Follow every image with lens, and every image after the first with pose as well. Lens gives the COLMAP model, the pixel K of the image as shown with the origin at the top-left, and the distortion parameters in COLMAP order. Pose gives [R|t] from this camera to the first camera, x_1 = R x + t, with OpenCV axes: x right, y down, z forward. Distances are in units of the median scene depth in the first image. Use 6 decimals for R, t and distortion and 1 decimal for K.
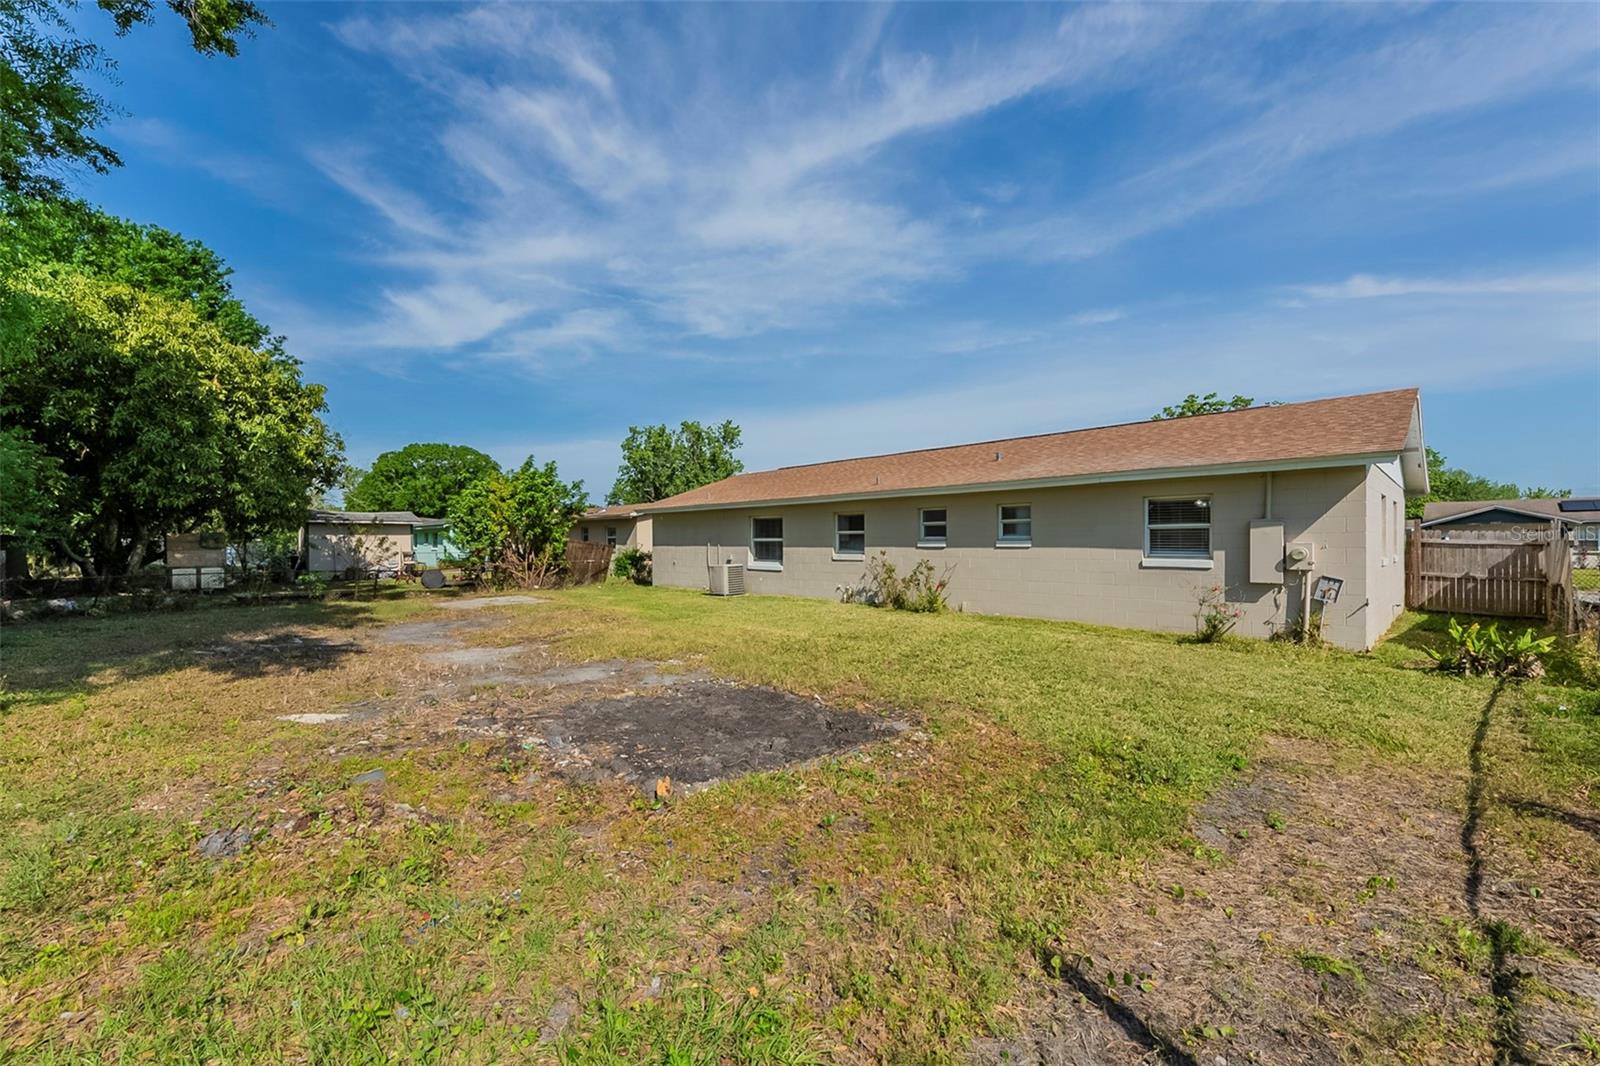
lens RADIAL K [[636.1, 0, 797.0], [0, 636.1, 542.9], [0, 0, 1]] dist [0.009176, -0.000447]
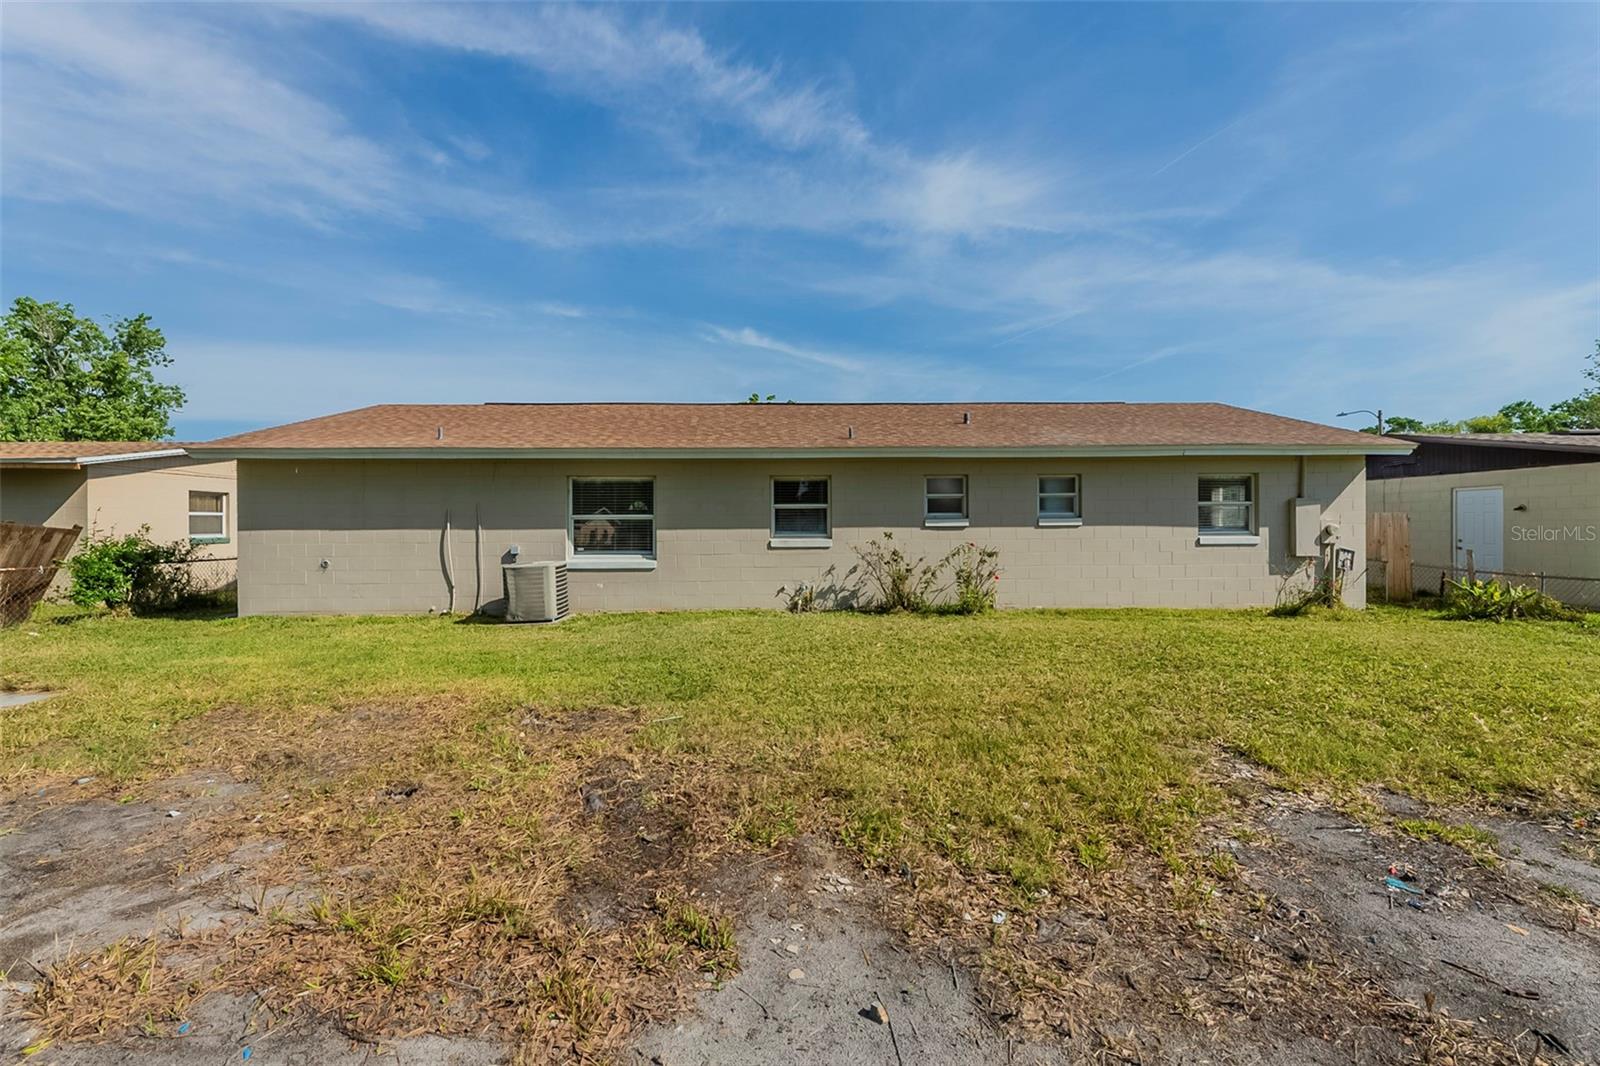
lens RADIAL K [[621.9, 0, 797.0], [0, 621.9, 528.1], [0, 0, 1]] dist [0.002039, -0.002976]
pose [[0.671796, -0.004806, 0.740721, -0.333396], [0.003156, 0.999988, 0.003625, 0.003620], [-0.740729, -0.000098, 0.671803, 0.462911]]
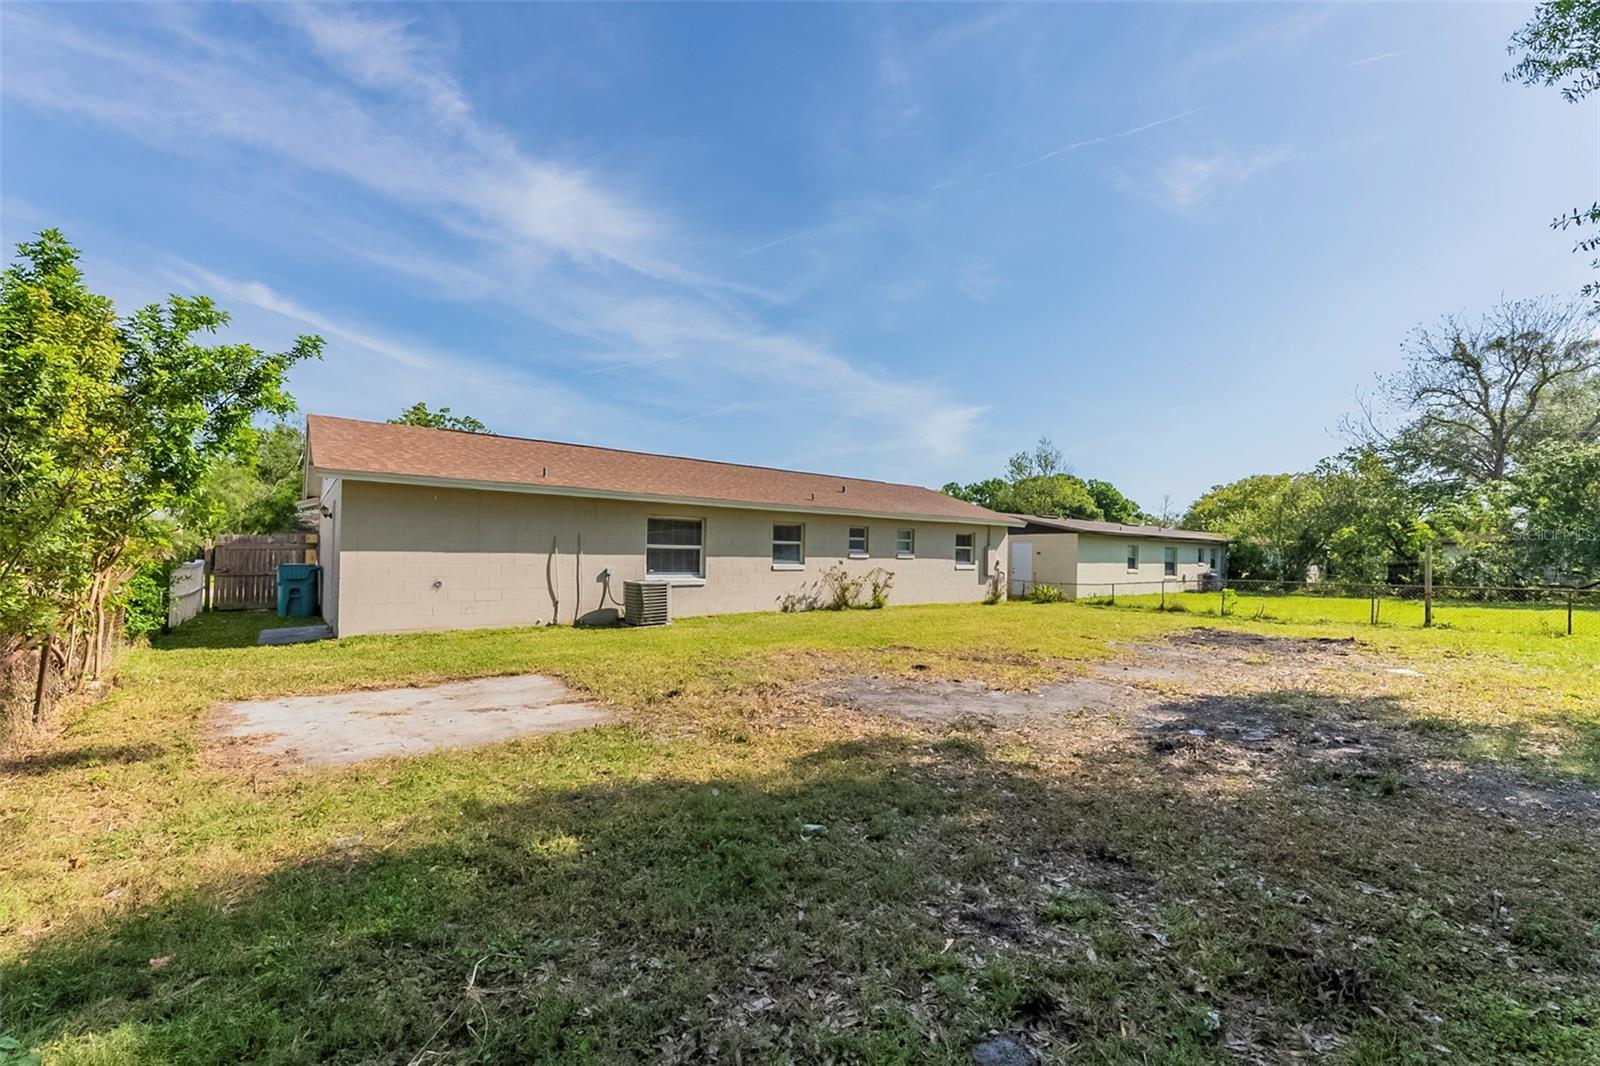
lens RADIAL K [[624.0, 0, 798.5], [0, 624.0, 581.0], [0, 0, 1]] dist [0.001214, -0.000249]
pose [[0.085302, -0.036973, 0.995669, -0.747966], [-0.016862, 0.999115, 0.038546, 0.005075], [-0.996212, -0.020077, 0.084603, 0.739873]]
